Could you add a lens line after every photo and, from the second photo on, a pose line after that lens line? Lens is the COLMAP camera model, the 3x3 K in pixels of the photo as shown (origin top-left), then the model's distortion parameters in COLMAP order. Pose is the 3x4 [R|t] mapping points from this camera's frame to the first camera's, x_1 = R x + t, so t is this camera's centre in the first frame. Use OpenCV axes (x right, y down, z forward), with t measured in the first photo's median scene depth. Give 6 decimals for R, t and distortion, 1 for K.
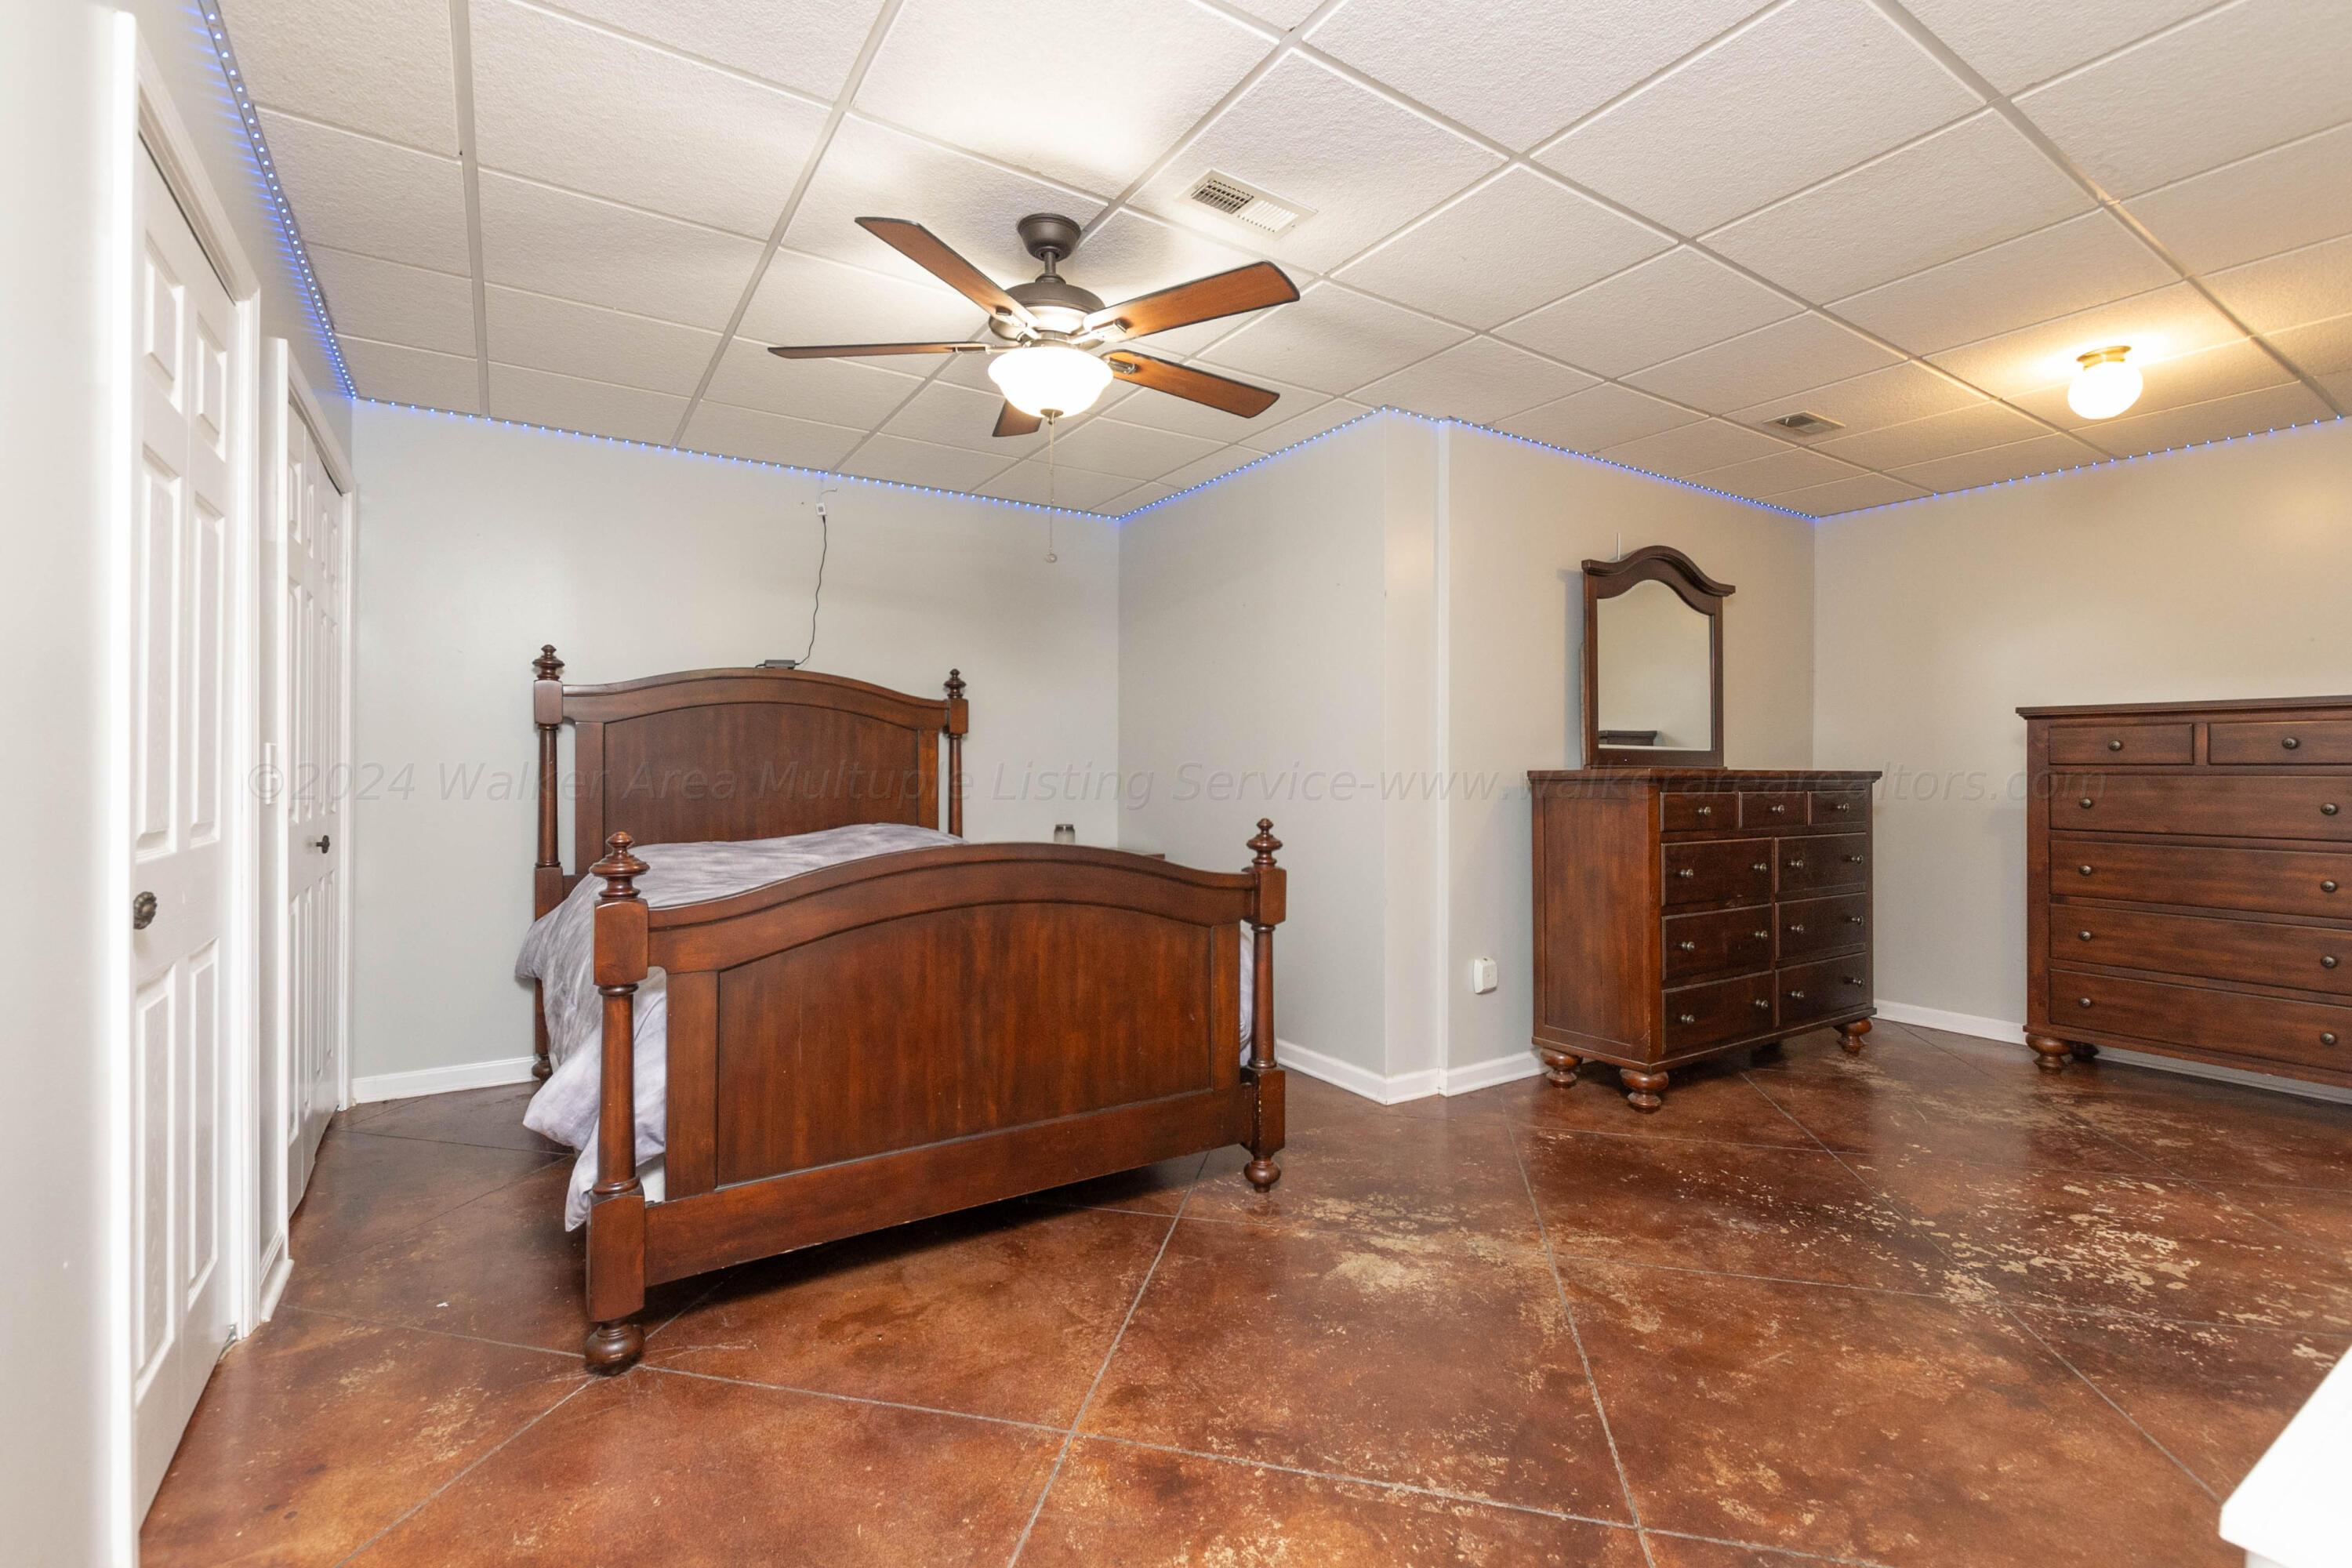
lens RADIAL K [[1020.0, 0, 1164.7], [0, 1020.0, 751.8], [0, 0, 1]] dist [-0.002026, -0.001122]
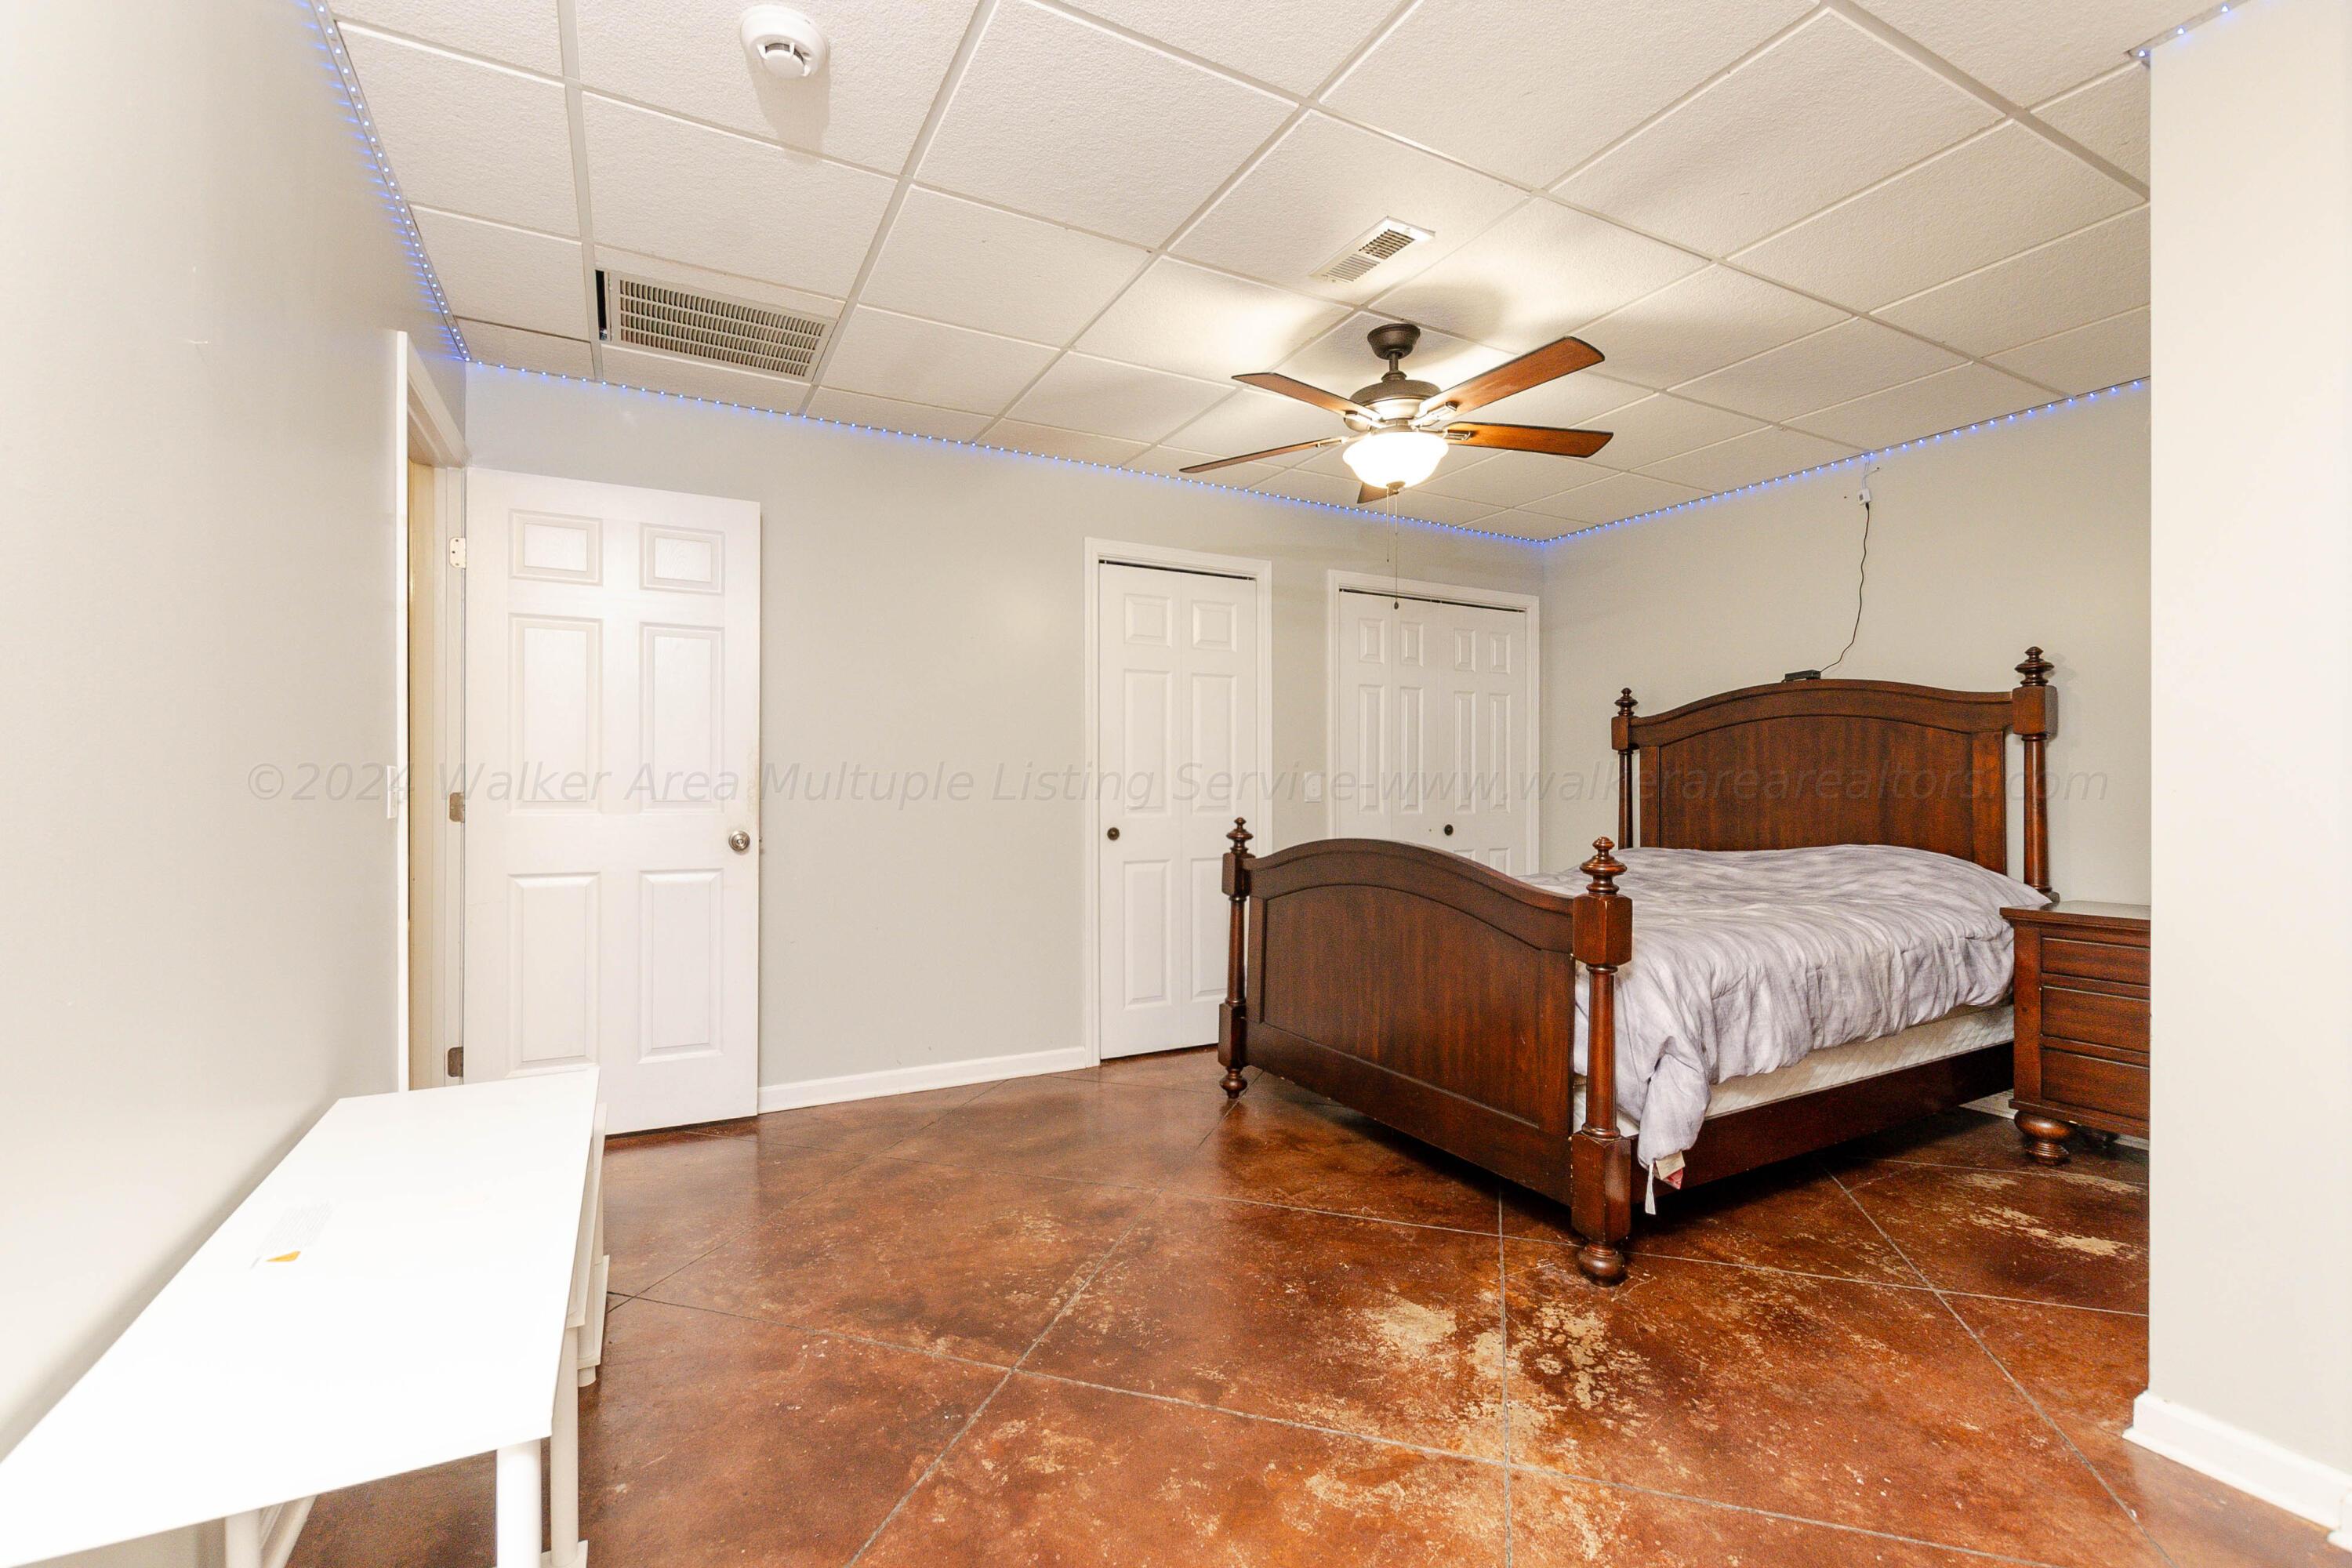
lens RADIAL K [[1027.7, 0, 1176.0], [0, 1027.7, 784.0], [0, 0, 1]] dist [-0.000397, -0.000283]
pose [[-0.075734, -0.005220, -0.997114, 1.109716], [0.012367, 0.999904, -0.006174, 0.028354], [0.997051, -0.012798, -0.075662, 0.839748]]
